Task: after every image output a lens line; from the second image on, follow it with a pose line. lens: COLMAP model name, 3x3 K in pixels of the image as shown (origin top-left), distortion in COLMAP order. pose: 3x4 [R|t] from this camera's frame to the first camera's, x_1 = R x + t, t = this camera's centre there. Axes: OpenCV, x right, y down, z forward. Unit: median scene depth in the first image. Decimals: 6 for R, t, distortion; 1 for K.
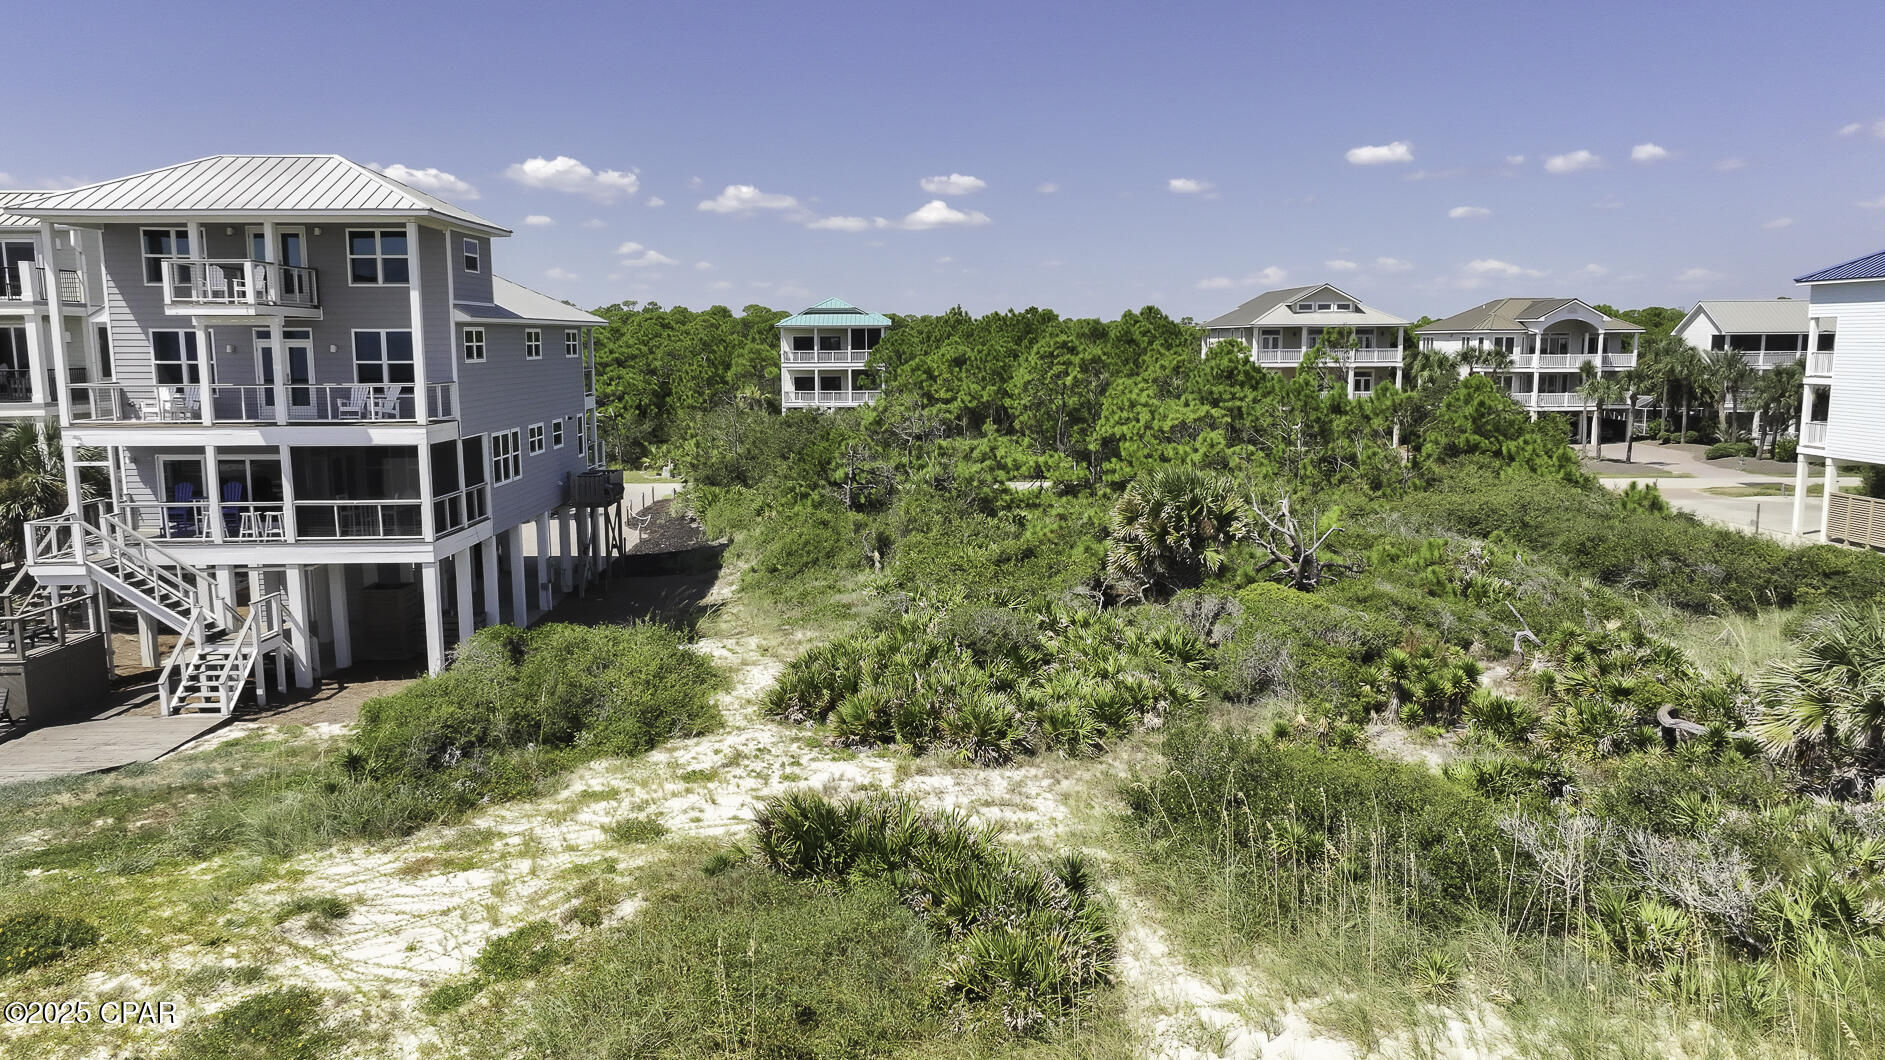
lens RADIAL K [[1324.1, 0, 949.8], [0, 1324.1, 531.2], [0, 0, 1]] dist [0.004153, 0.002990]
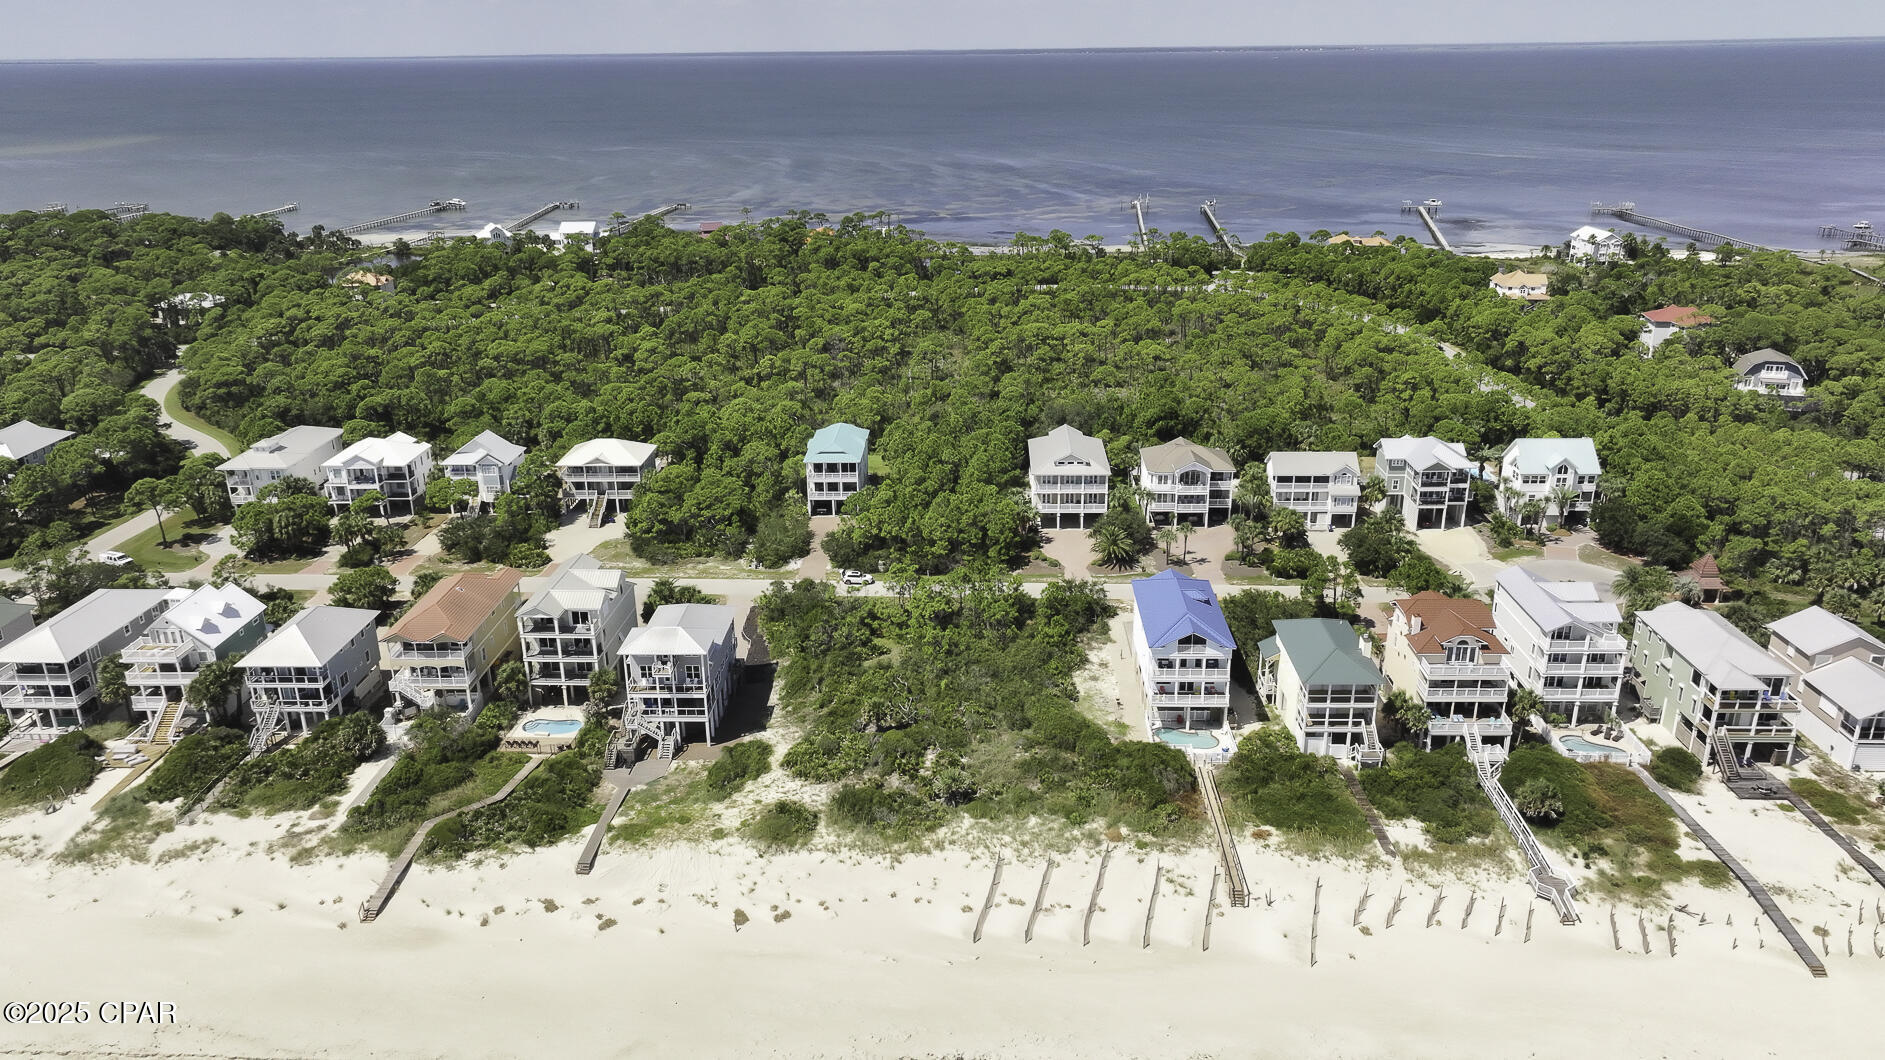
lens RADIAL K [[1320.0, 0, 949.3], [0, 1320.0, 532.3], [0, 0, 1]] dist [0.003552, 0.006629]
pose [[0.998292, 0.013596, -0.056825, 0.788104], [-0.001502, 0.978200, 0.207660, -1.801078], [0.058409, -0.207220, 0.976549, -3.742612]]
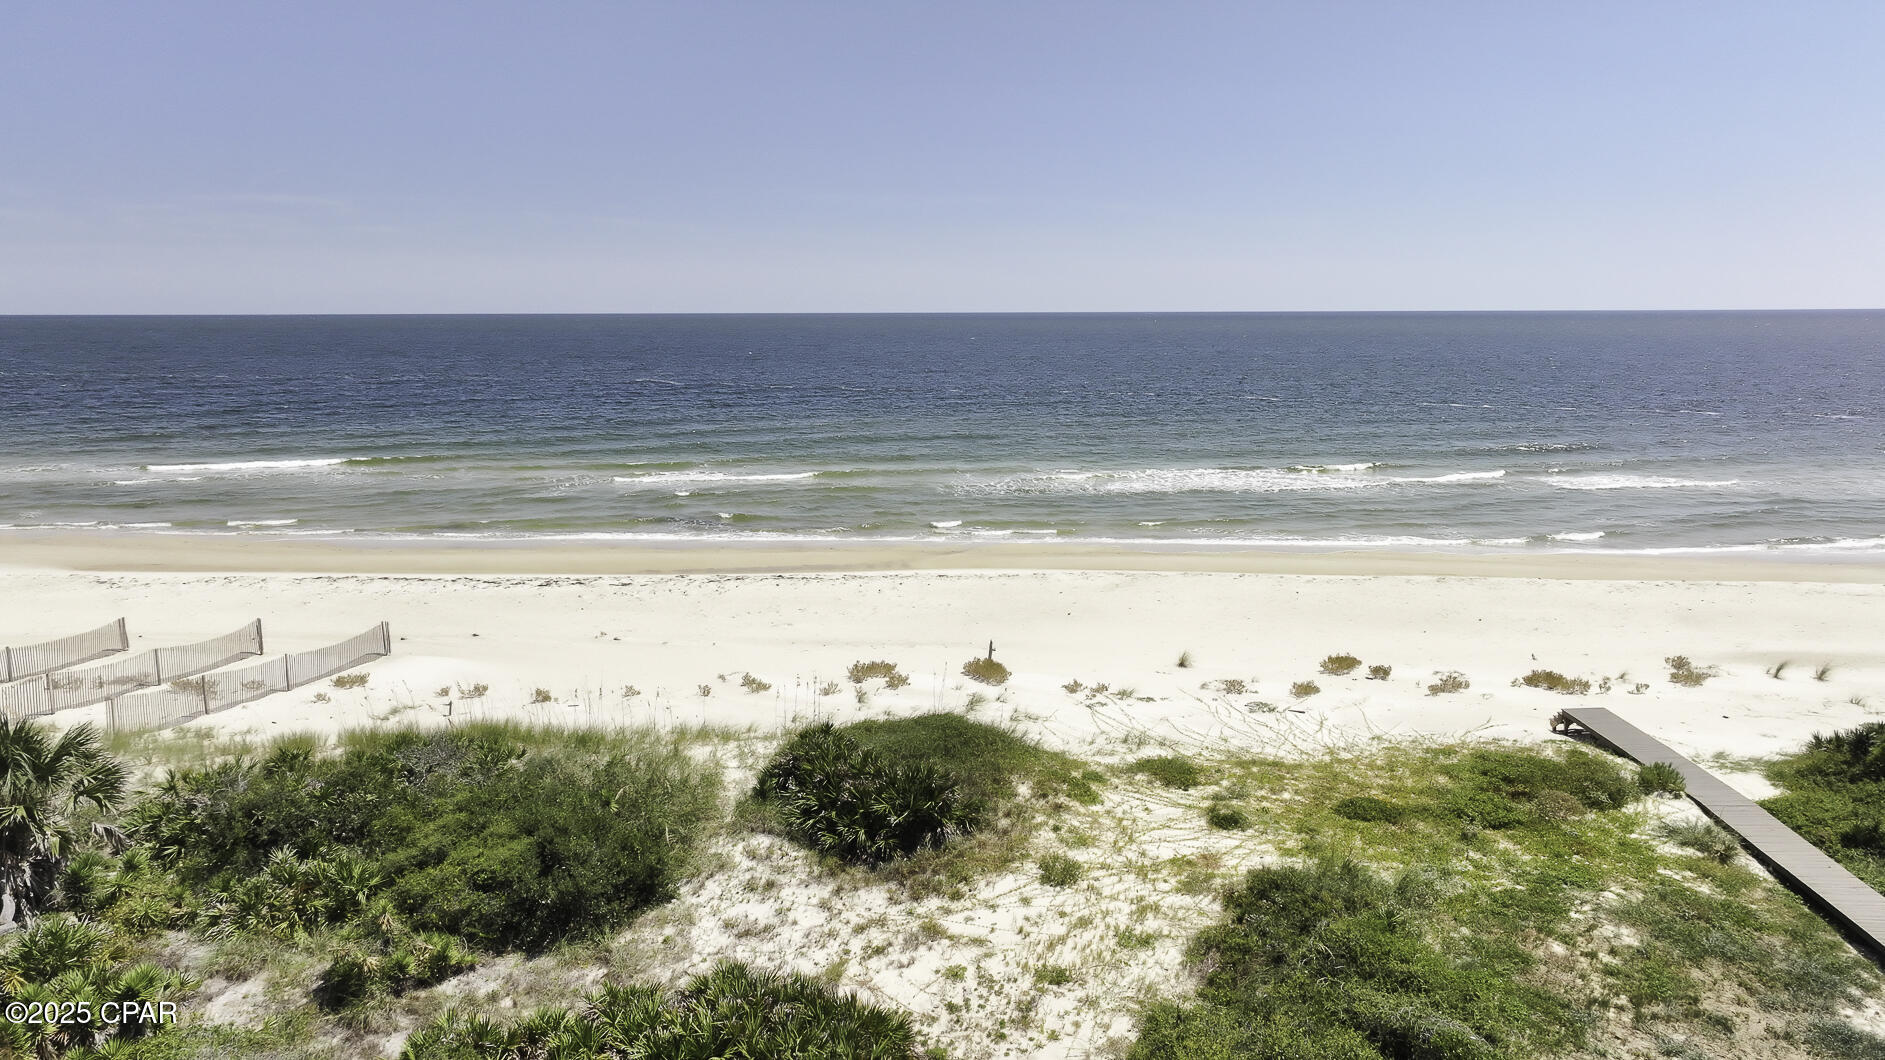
lens RADIAL K [[1320.0, 0, 949.3], [0, 1320.0, 532.3], [0, 0, 1]] dist [0.003552, 0.006629]
pose [[-0.998631, -0.001589, 0.052284, -0.139052], [0.014707, 0.950686, 0.309806, -0.338523], [-0.050198, 0.310151, -0.949361, 1.510033]]
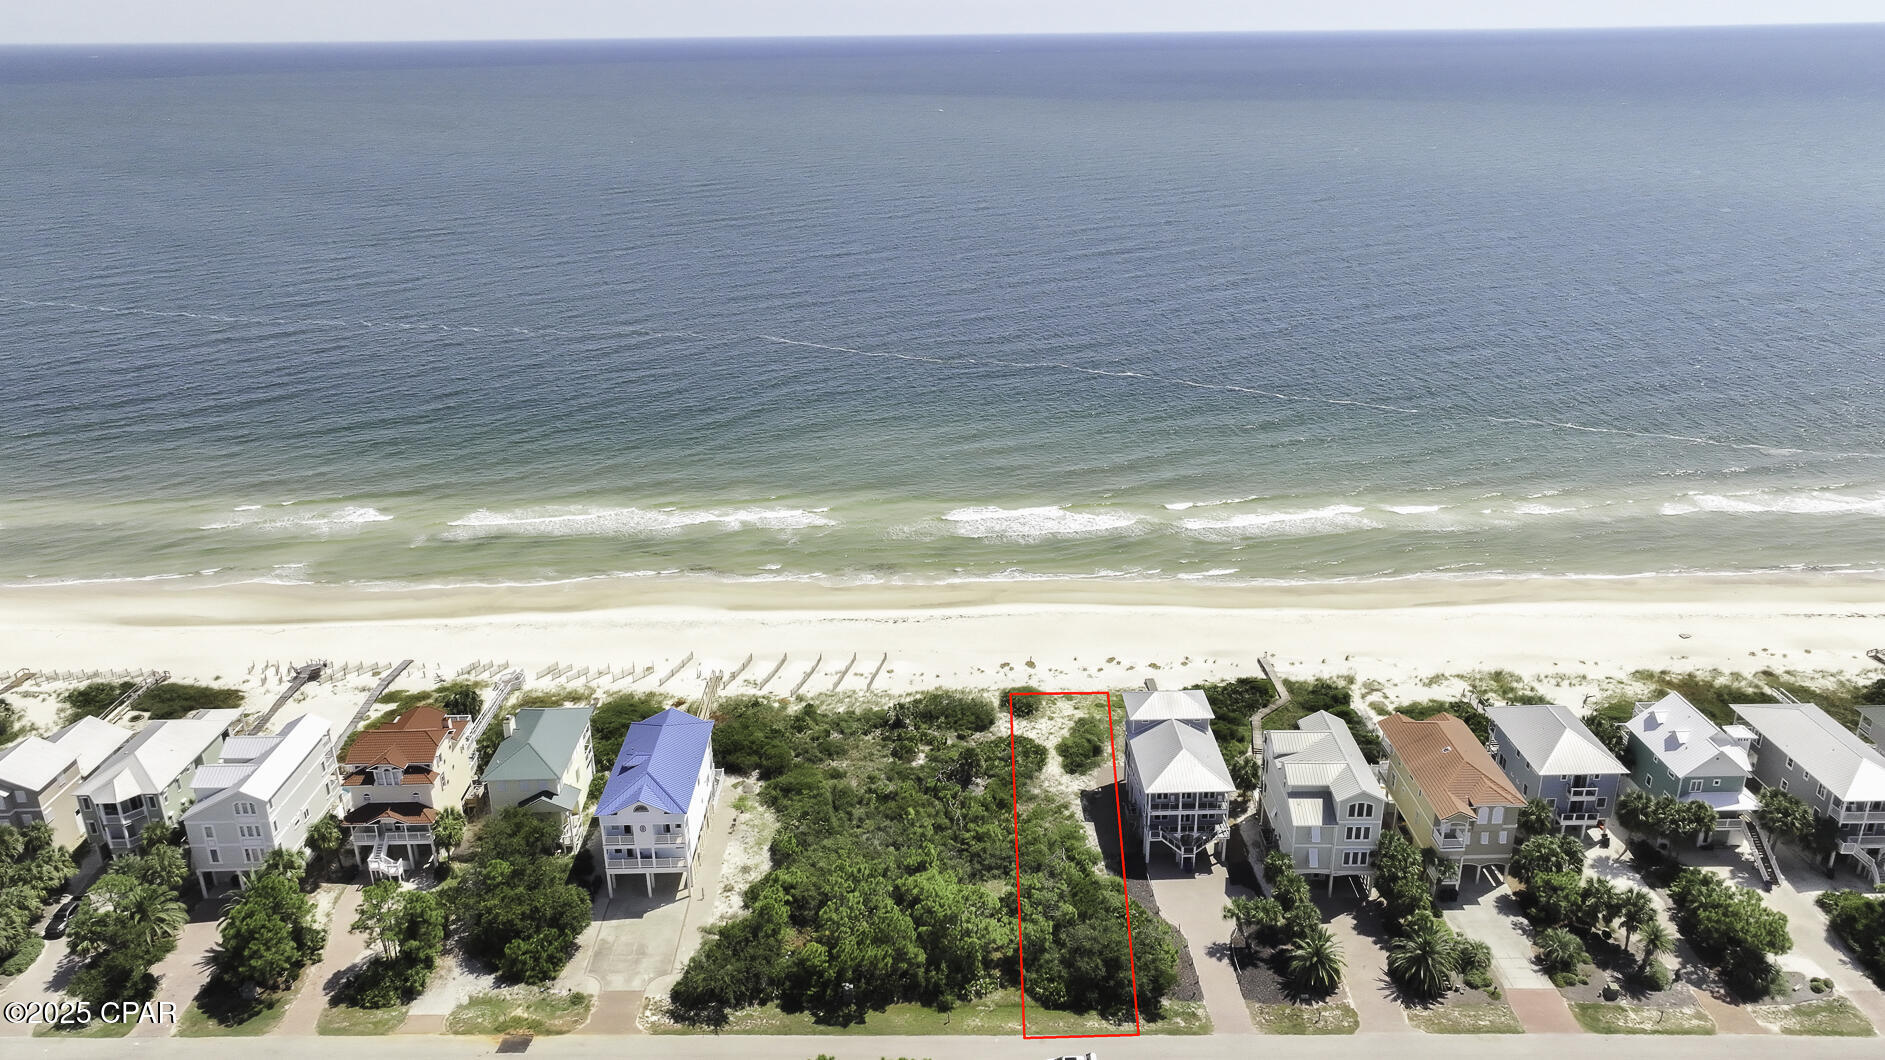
lens RADIAL K [[1331.2, 0, 942.5], [0, 1331.2, 530.0], [0, 0, 1]] dist [-0.037612, 0.048054]
pose [[-0.999791, 0.010150, 0.017749, 0.222363], [0.017491, 0.874148, 0.485344, -3.658383], [-0.010590, 0.485553, -0.874143, 5.767655]]
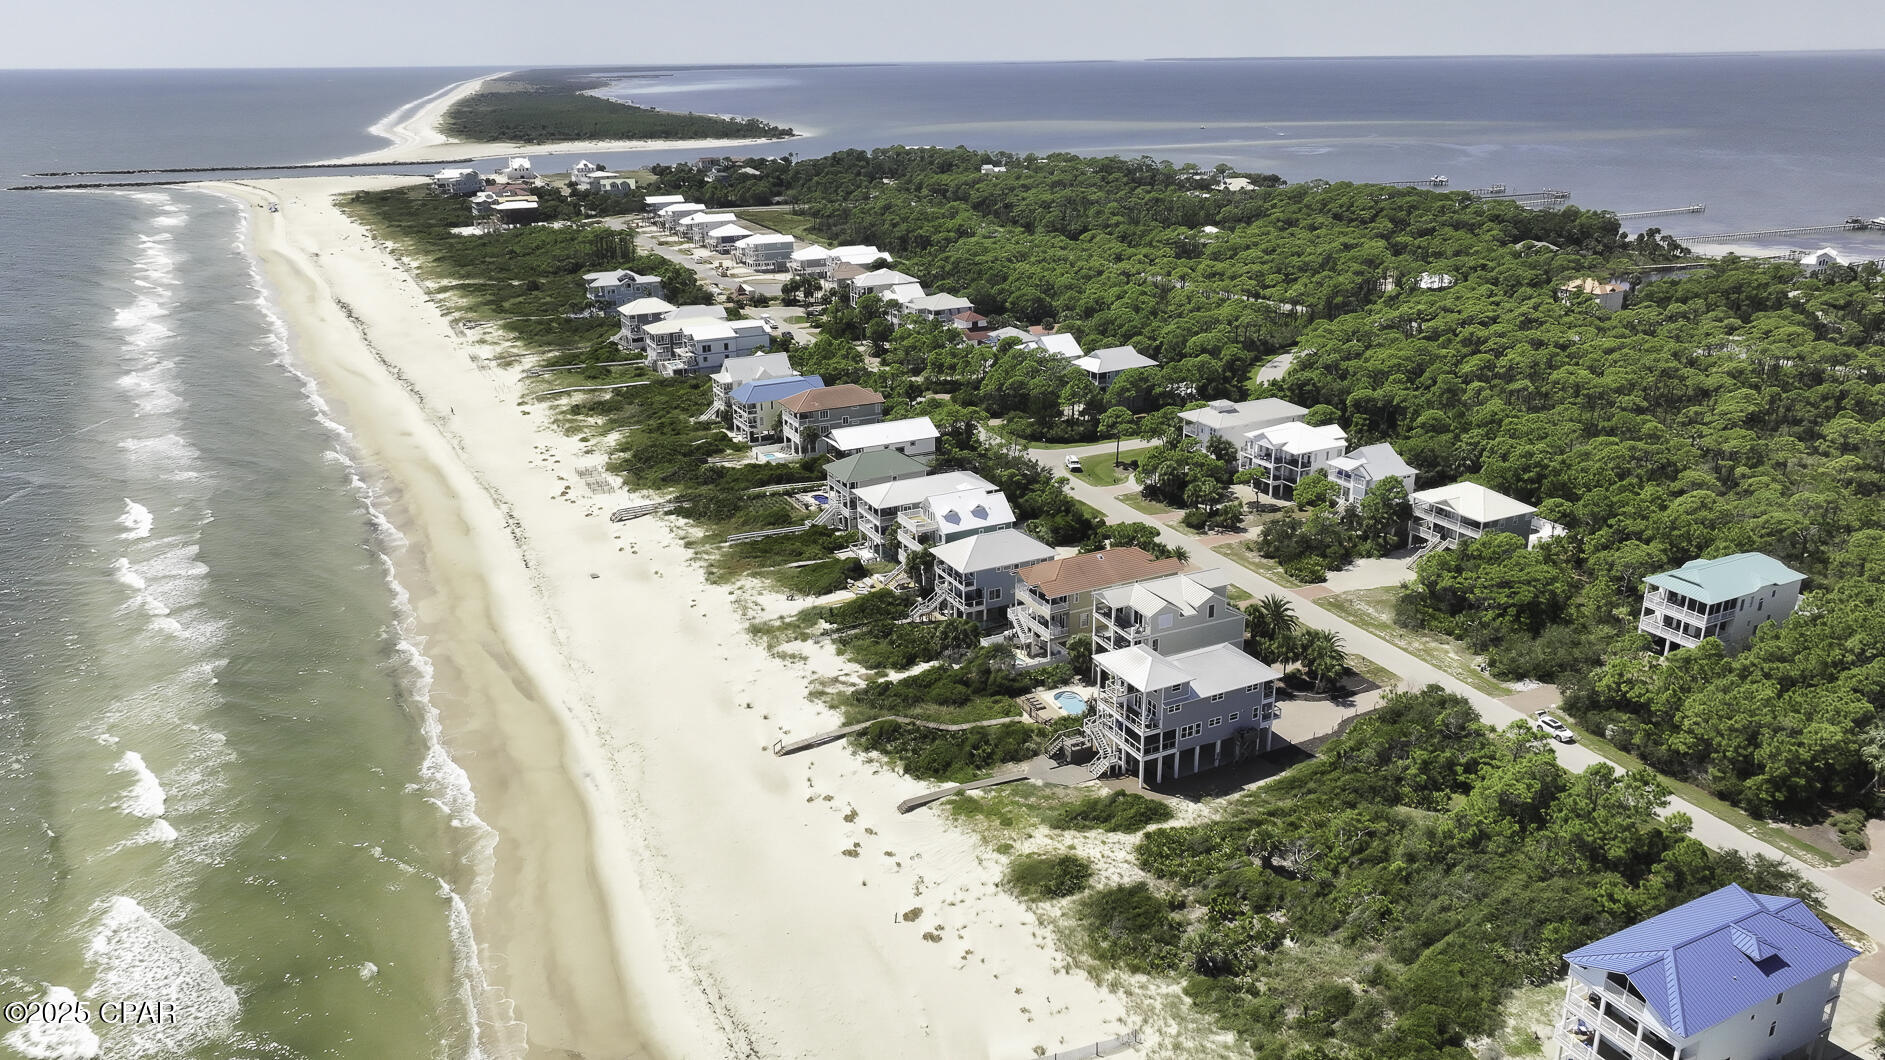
lens RADIAL K [[1320.0, 0, 949.3], [0, 1320.0, 532.3], [0, 0, 1]] dist [0.003552, 0.006629]
pose [[0.426164, 0.307389, -0.850821, 3.206273], [-0.123089, 0.951458, 0.282094, -2.112323], [0.896233, -0.015492, 0.443314, -1.667380]]
